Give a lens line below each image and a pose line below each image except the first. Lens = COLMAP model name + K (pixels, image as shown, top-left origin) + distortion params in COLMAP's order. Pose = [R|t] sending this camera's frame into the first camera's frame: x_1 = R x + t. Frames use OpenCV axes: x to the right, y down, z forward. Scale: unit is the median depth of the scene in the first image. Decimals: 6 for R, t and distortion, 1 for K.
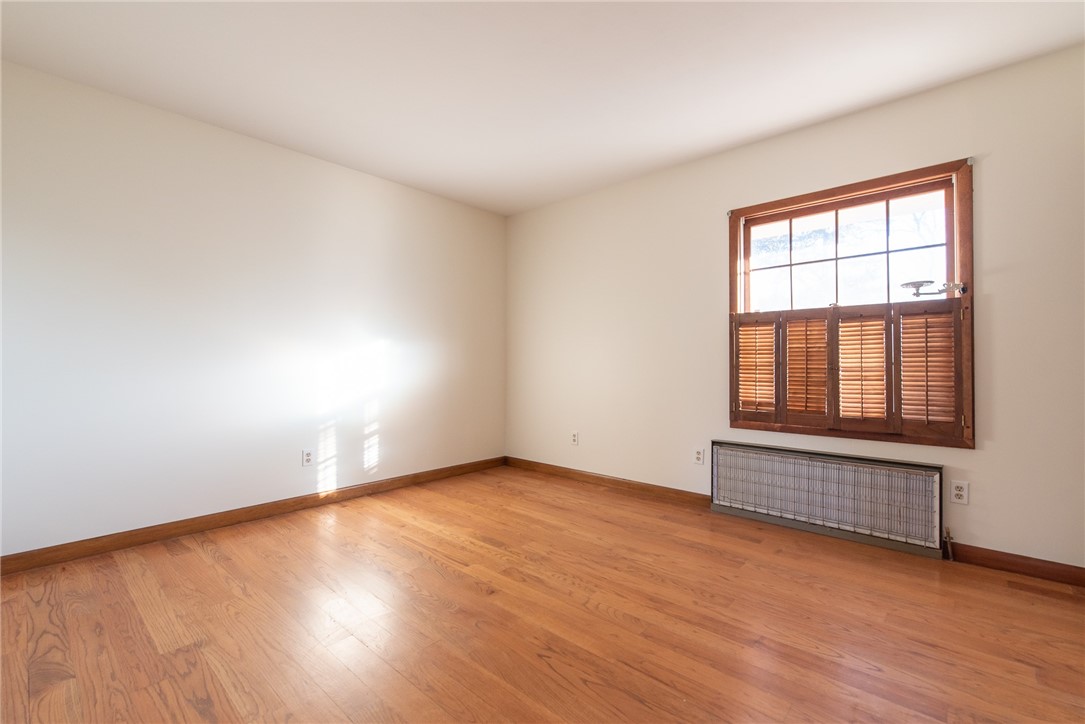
lens RADIAL K [[465.5, 0, 542.7], [0, 465.5, 361.2], [0, 0, 1]] dist [-0.001108, 0.000458]
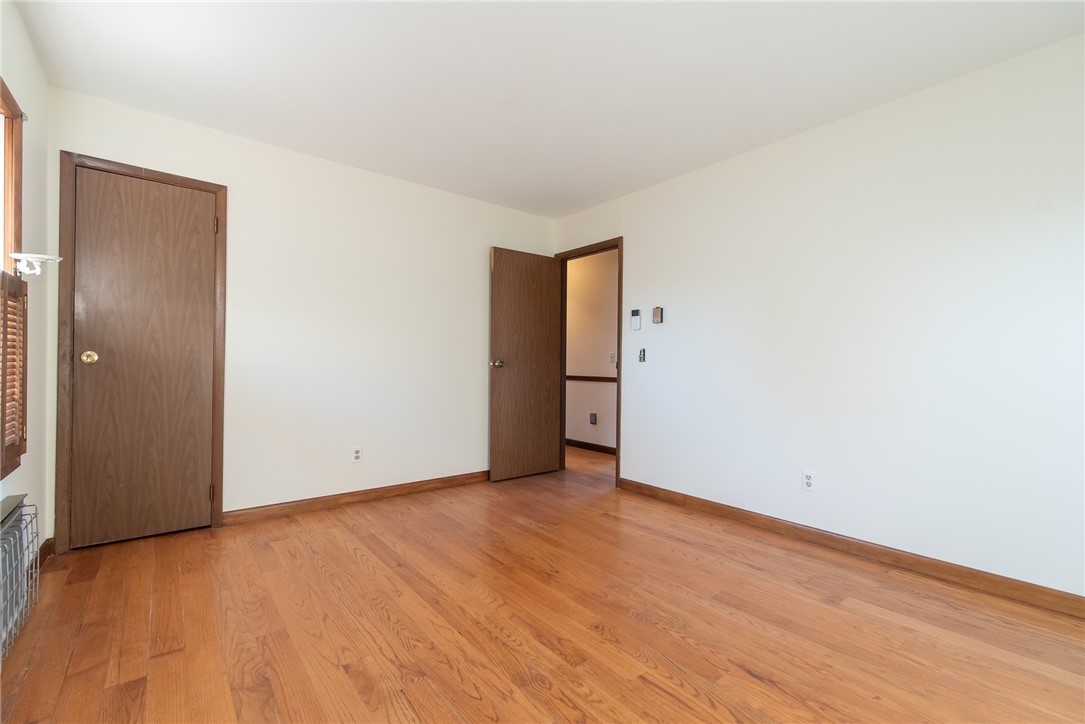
lens RADIAL K [[465.5, 0, 542.3], [0, 465.5, 361.5], [0, 0, 1]] dist [-0.001108, 0.000458]
pose [[-0.988087, -0.010026, 0.153567, -0.129571], [-0.010997, 0.999925, -0.005475, -0.004376], [-0.153500, -0.007099, -0.988123, 1.804632]]
